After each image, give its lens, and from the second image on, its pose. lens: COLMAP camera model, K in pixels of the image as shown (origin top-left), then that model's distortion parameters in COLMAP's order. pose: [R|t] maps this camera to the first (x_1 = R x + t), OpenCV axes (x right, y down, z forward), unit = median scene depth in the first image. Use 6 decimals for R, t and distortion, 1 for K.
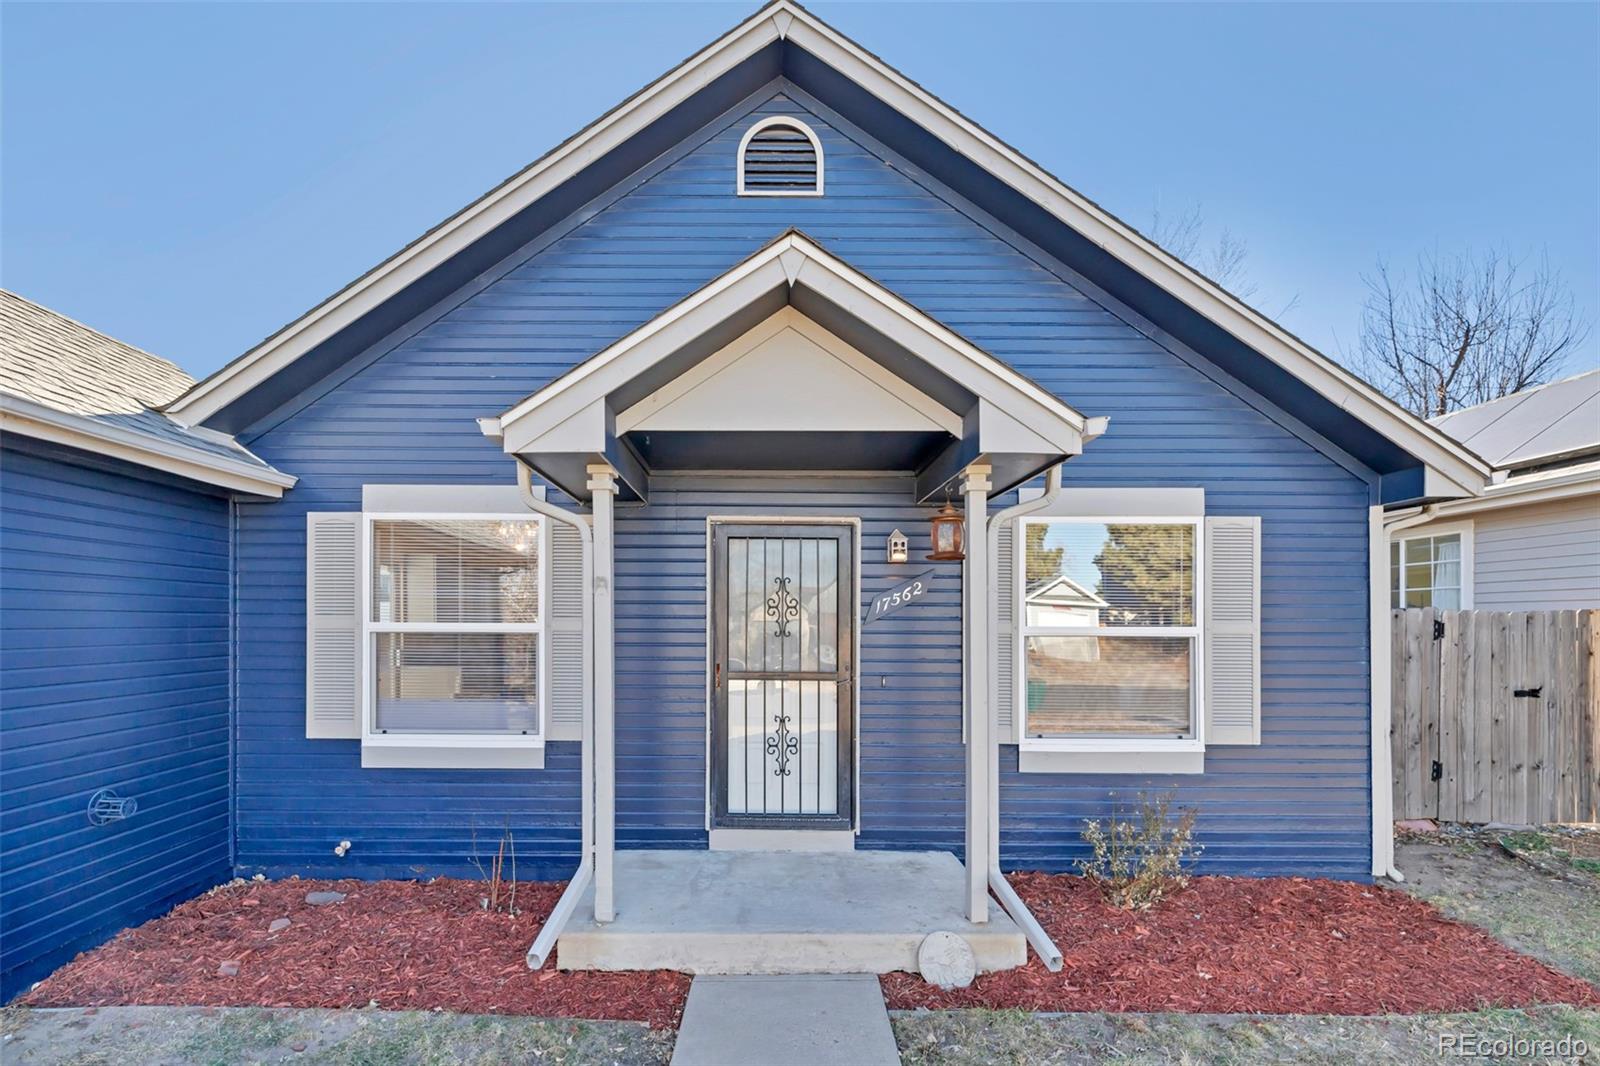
lens RADIAL K [[730.4, 0, 773.3], [0, 730.4, 613.8], [0, 0, 1]] dist [0.002355, 0.000656]
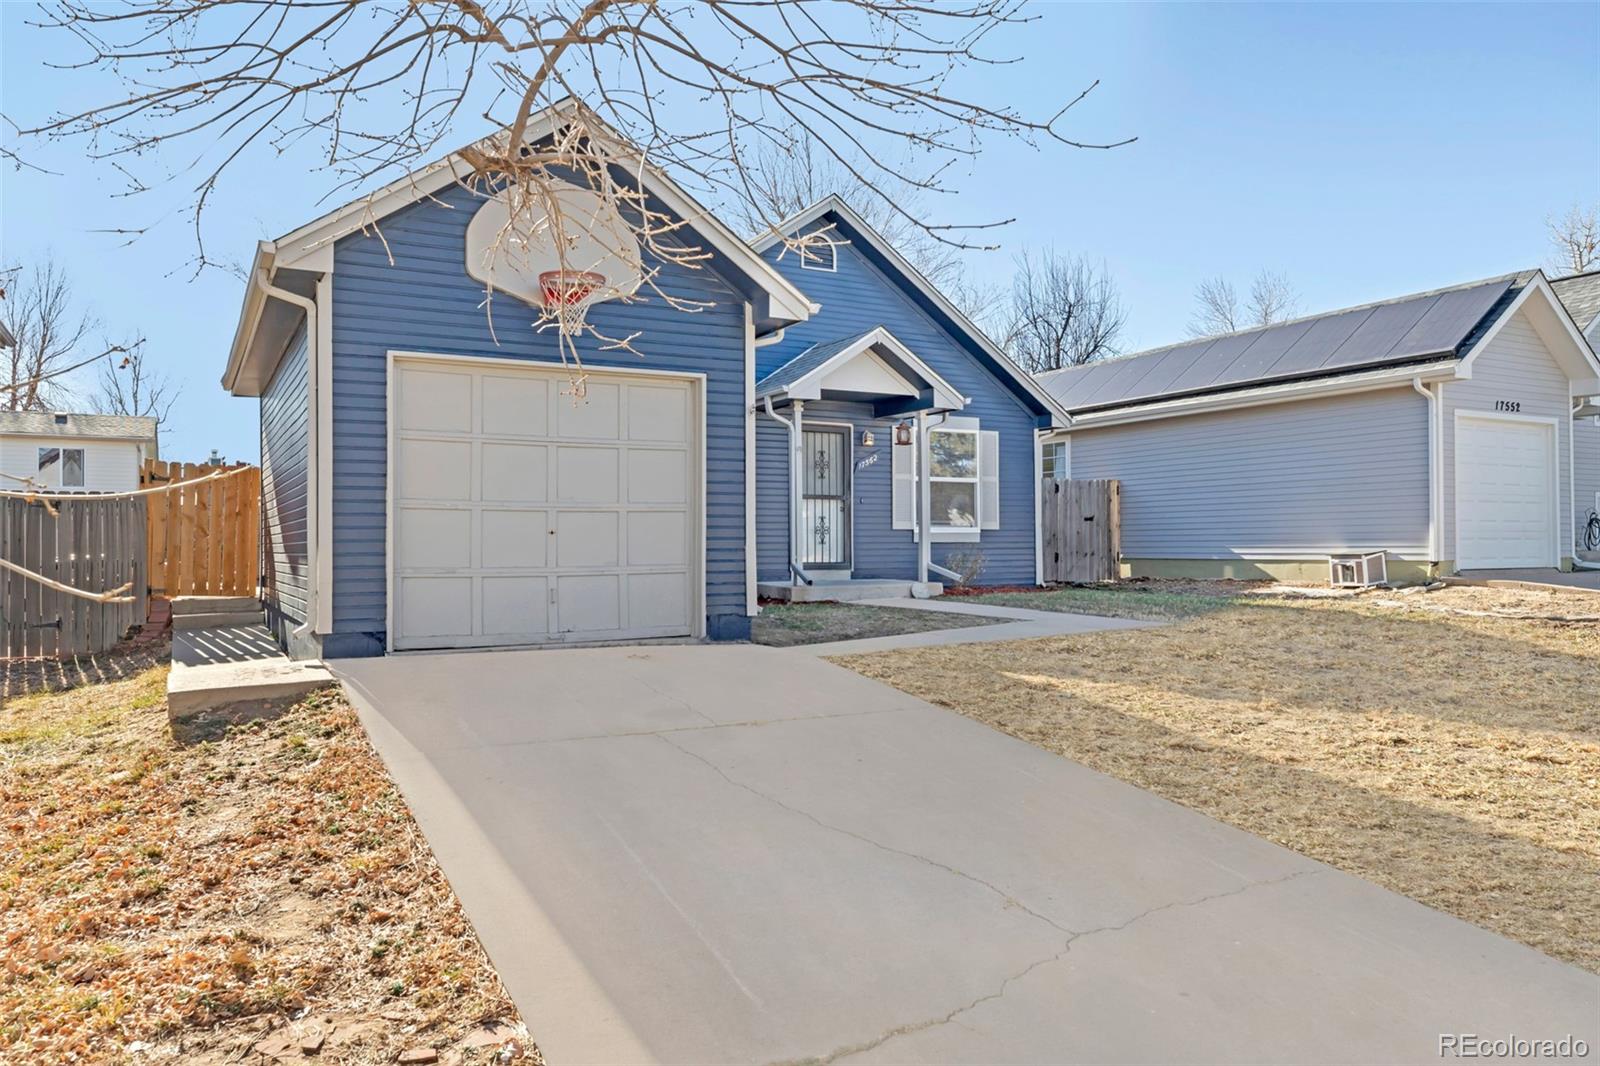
lens RADIAL K [[1105.5, 0, 793.5], [0, 1105.5, 534.3], [0, 0, 1]] dist [-0.009421, -0.000602]
pose [[0.875901, -0.004339, 0.482471, -1.596729], [0.006549, 0.999974, -0.002896, 0.199540], [-0.482446, 0.005697, 0.875907, -1.755797]]
